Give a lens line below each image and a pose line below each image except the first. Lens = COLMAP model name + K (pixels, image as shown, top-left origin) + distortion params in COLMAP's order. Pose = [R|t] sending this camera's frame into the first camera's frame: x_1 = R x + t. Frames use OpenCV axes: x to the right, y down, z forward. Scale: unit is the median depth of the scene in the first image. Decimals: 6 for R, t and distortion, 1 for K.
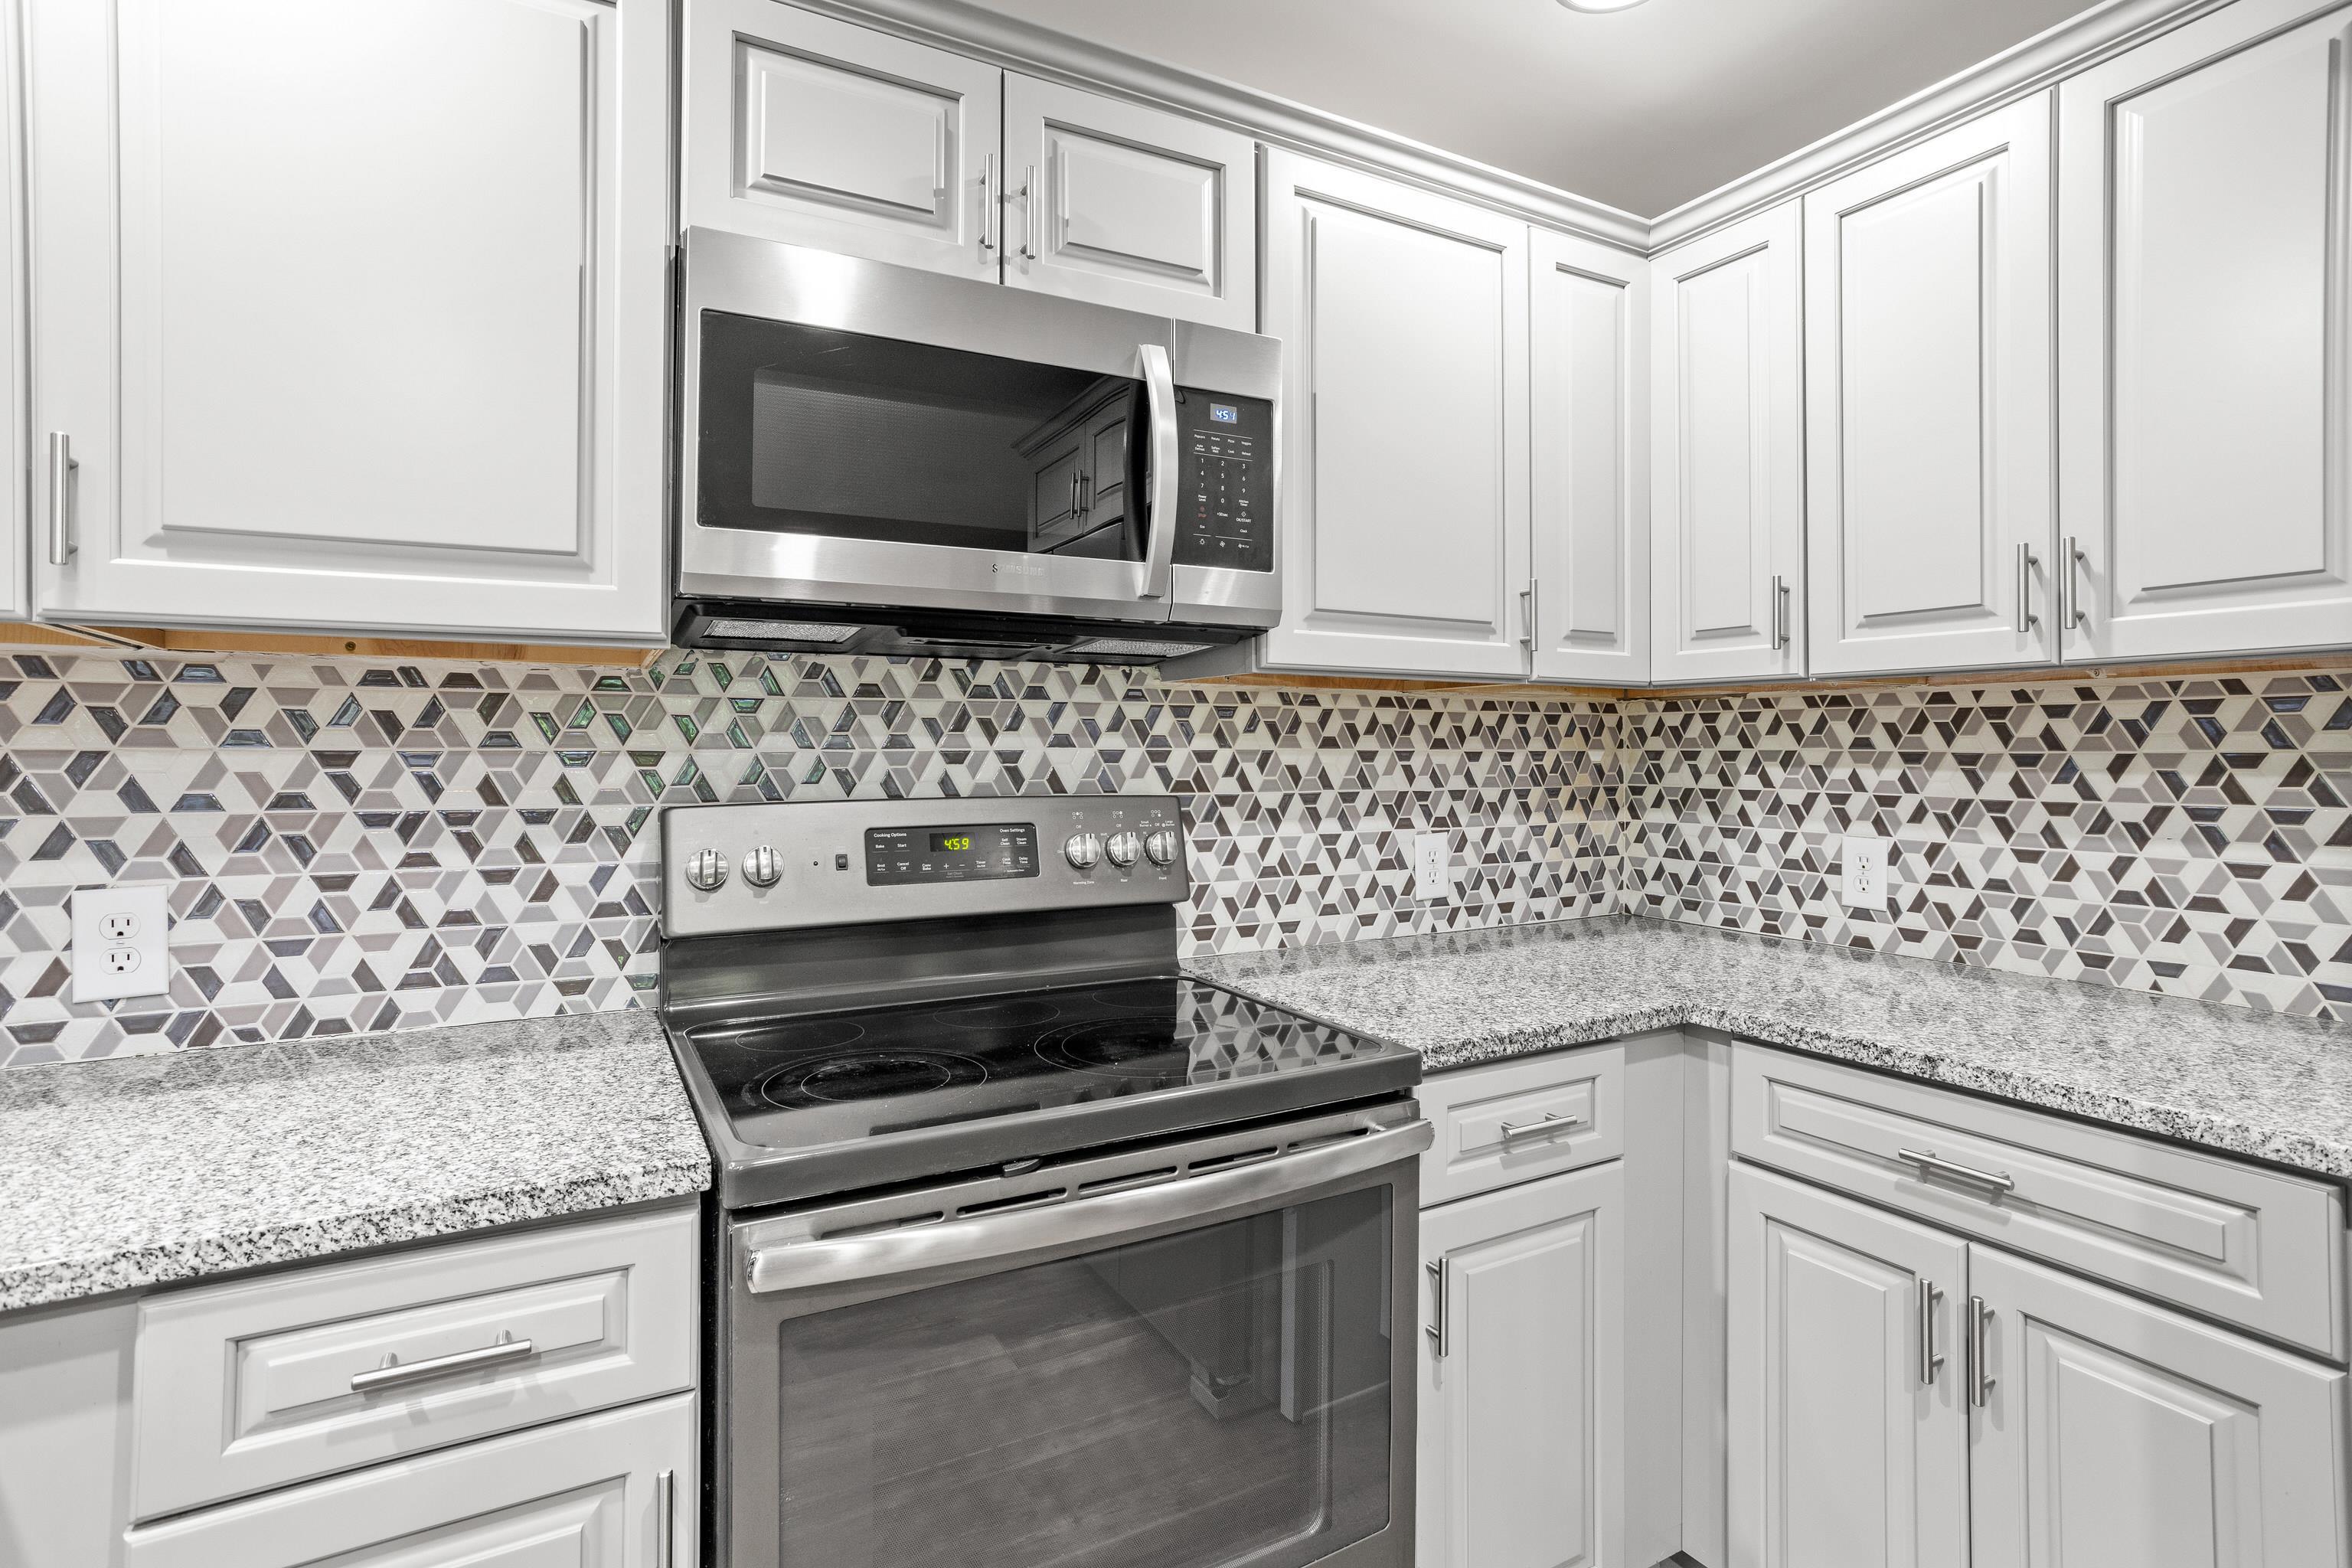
lens RADIAL K [[1153.9, 0, 1195.5], [0, 1153.9, 738.3], [0, 0, 1]] dist [-0.043752, 0.029562]
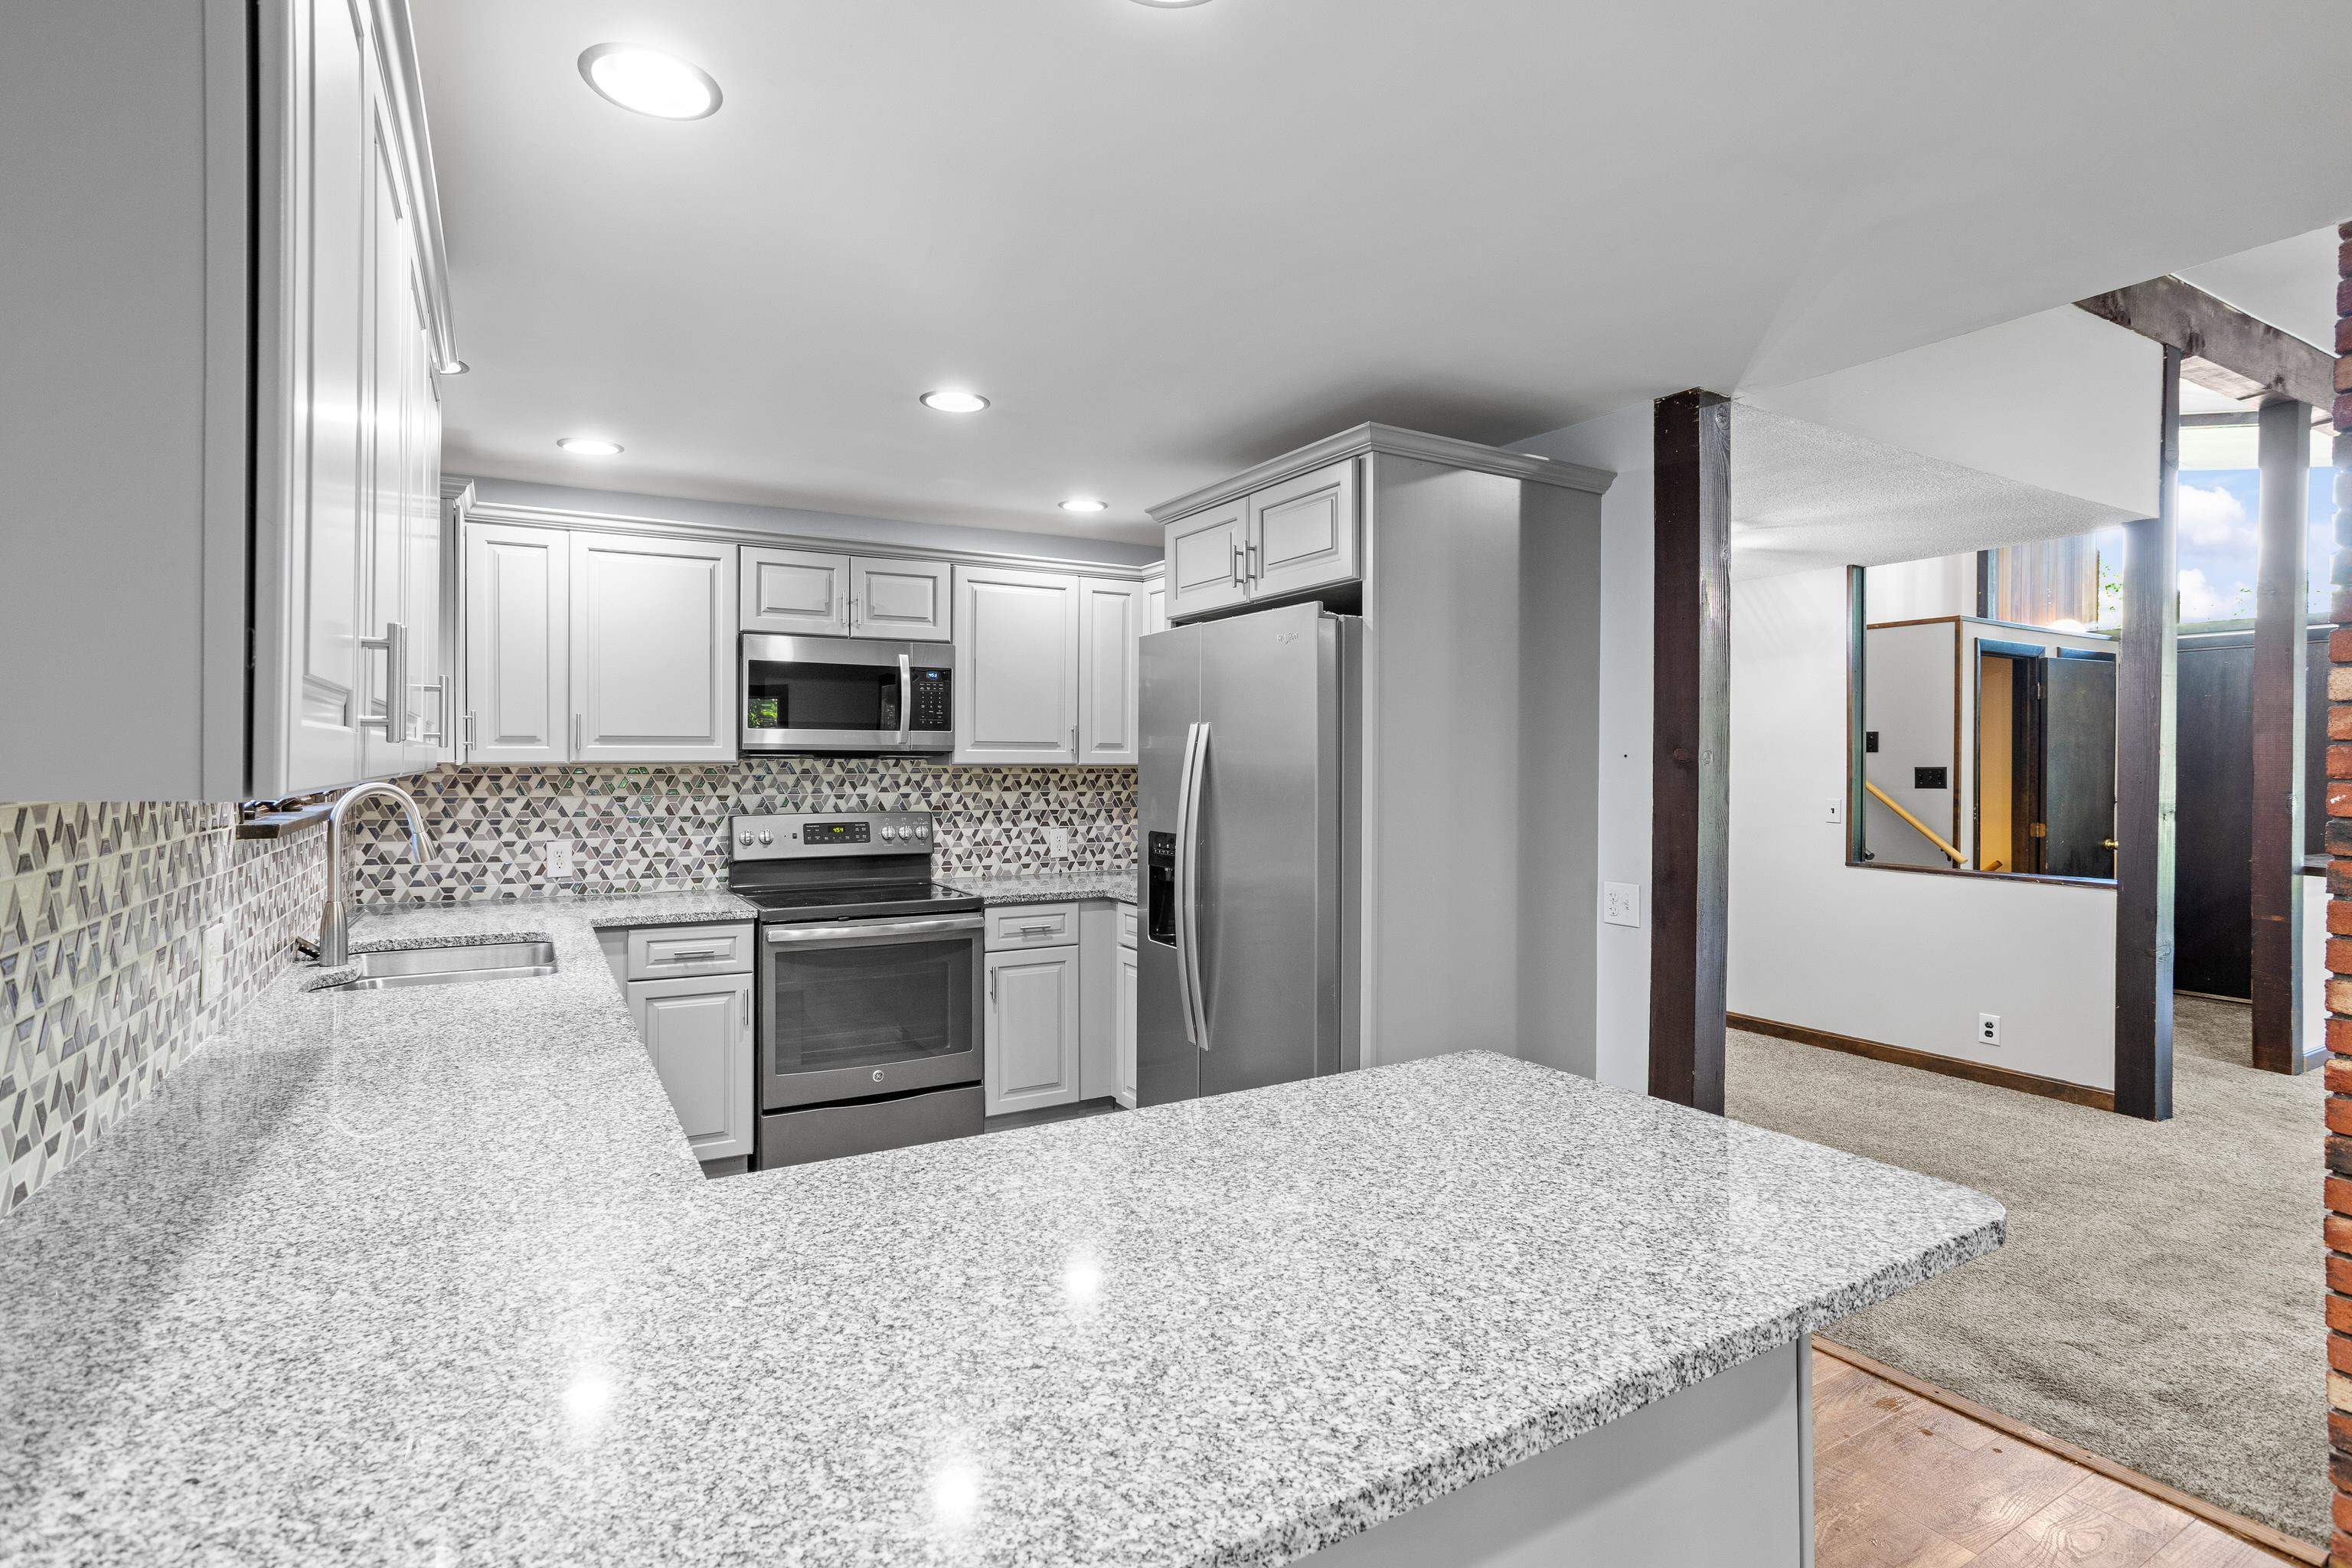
lens RADIAL K [[1141.7, 0, 1179.7], [0, 1141.7, 770.4], [0, 0, 1]] dist [-0.035557, 0.028717]
pose [[0.999857, 0.004323, 0.016374, 0.581517], [-0.004651, 0.999787, 0.020086, -0.110584], [-0.016284, -0.020159, 0.999664, -1.773070]]
